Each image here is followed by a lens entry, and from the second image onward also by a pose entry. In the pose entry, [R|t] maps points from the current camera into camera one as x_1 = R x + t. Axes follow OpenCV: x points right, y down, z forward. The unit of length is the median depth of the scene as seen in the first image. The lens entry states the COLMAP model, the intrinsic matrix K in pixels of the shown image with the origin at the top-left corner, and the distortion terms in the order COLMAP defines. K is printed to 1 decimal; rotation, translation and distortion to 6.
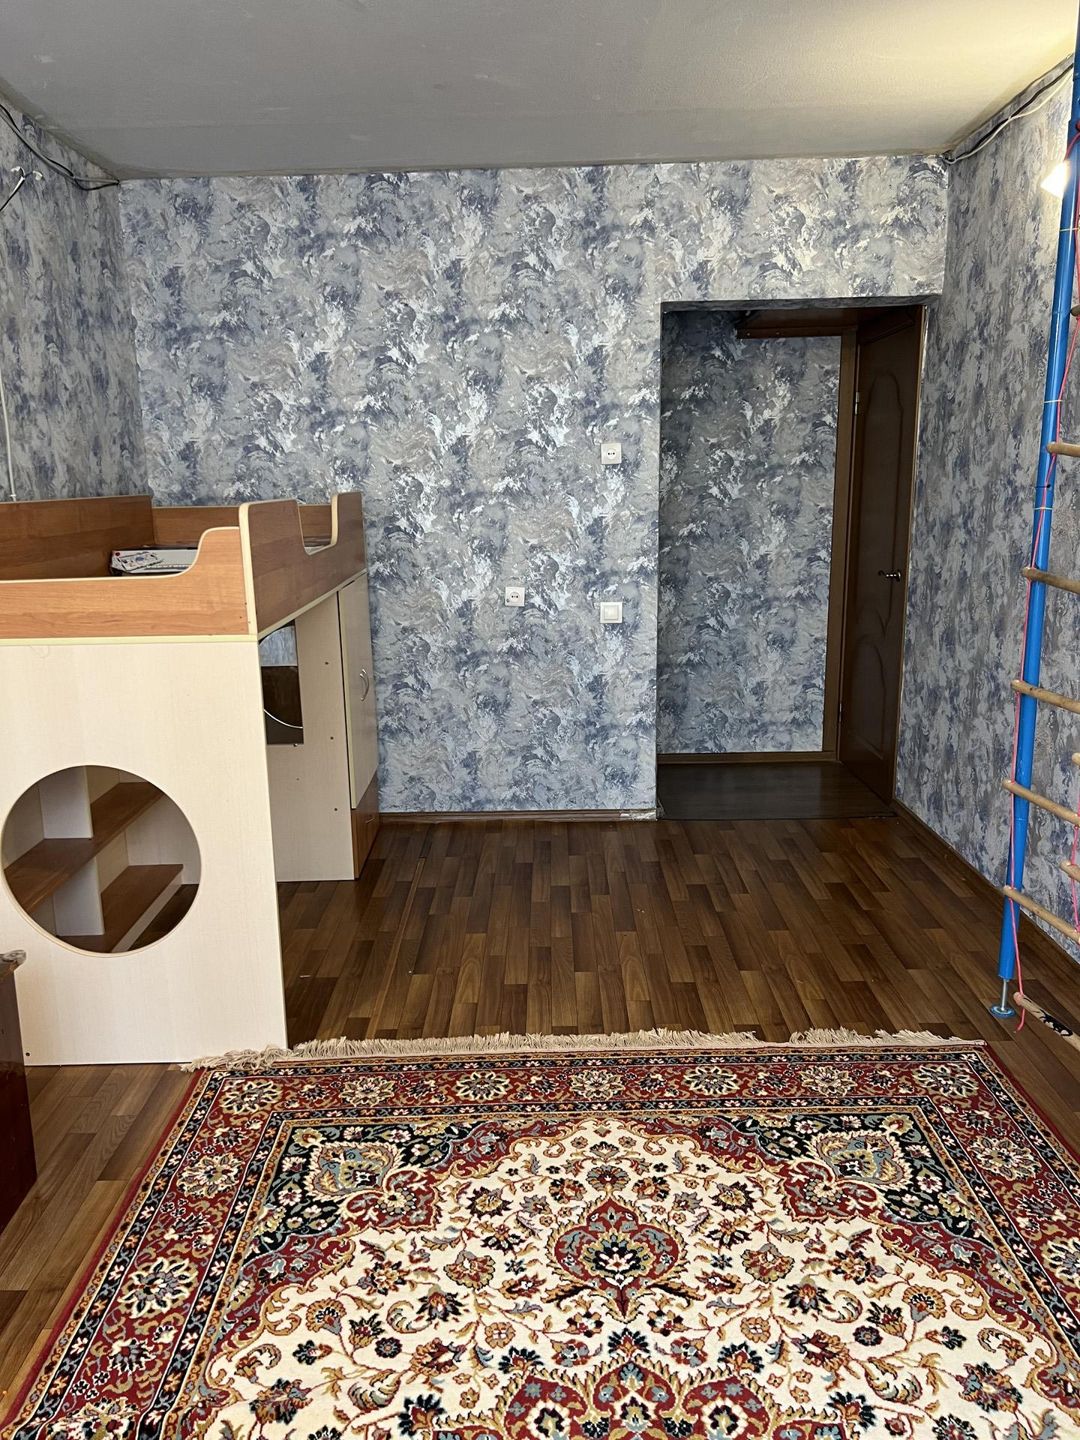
lens RADIAL K [[1080.0, 0, 527.7], [0, 1080.0, 719.9], [0, 0, 1]] dist [0.068531, -0.073711]
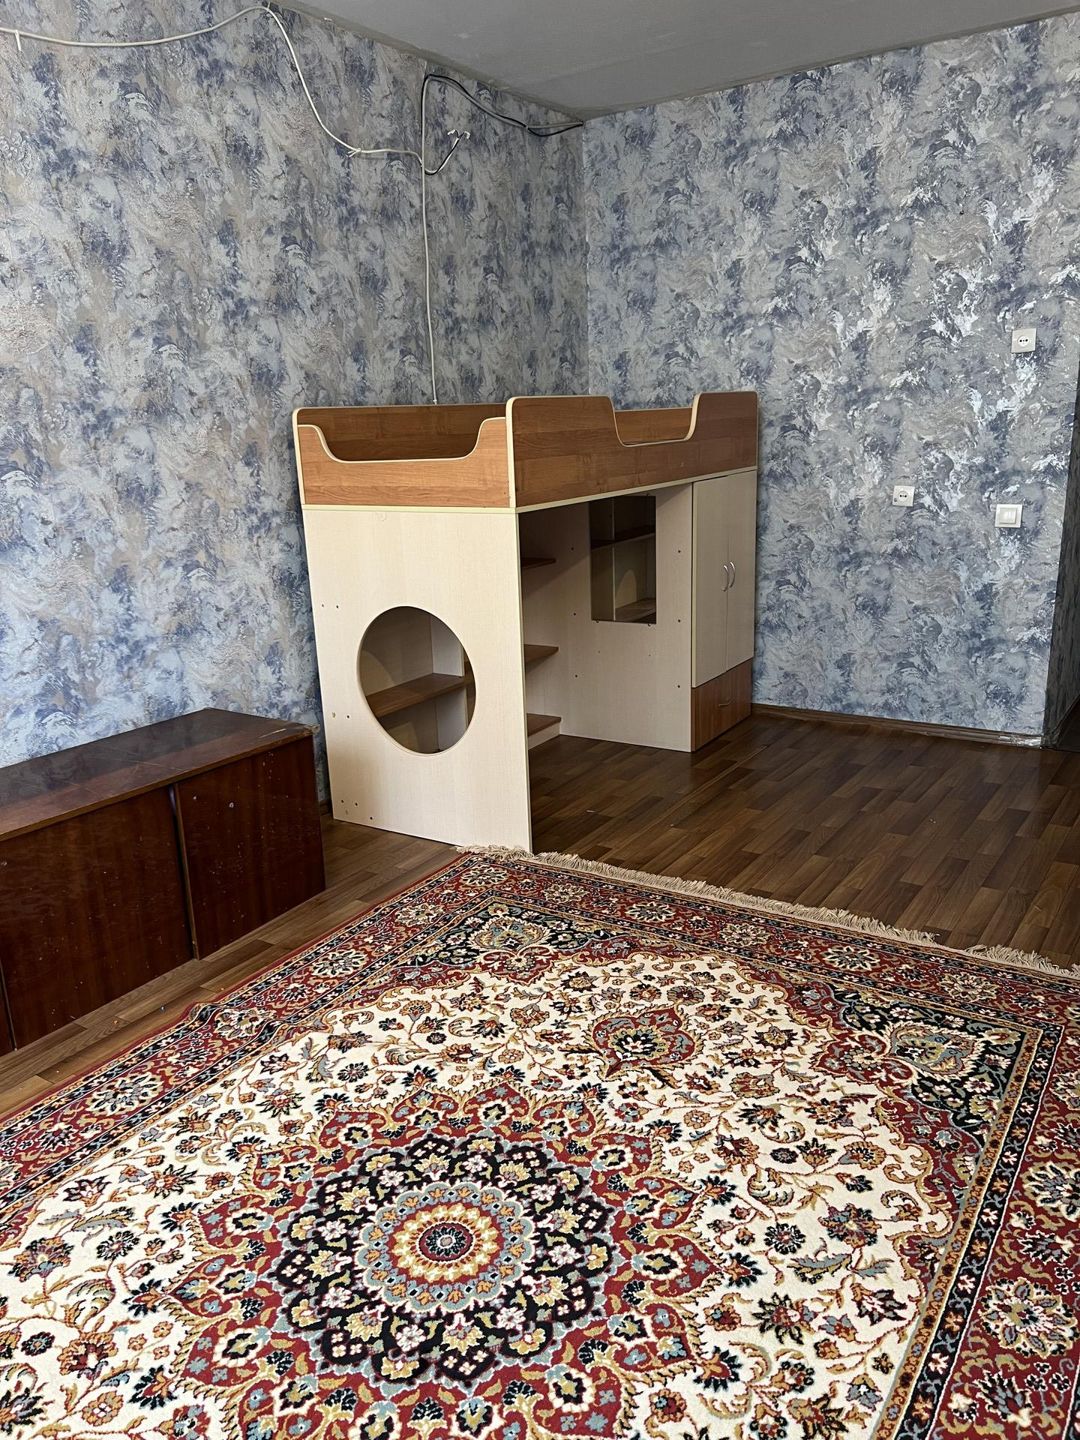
lens RADIAL K [[1080.0, 0, 521.1], [0, 1080.0, 712.3], [0, 0, 1]] dist [0.068531, -0.073711]
pose [[0.836655, 0.131228, -0.531777, 0.412205], [-0.097394, 0.991046, 0.091331, 0.036626], [0.539001, -0.024620, 0.841945, -0.026219]]
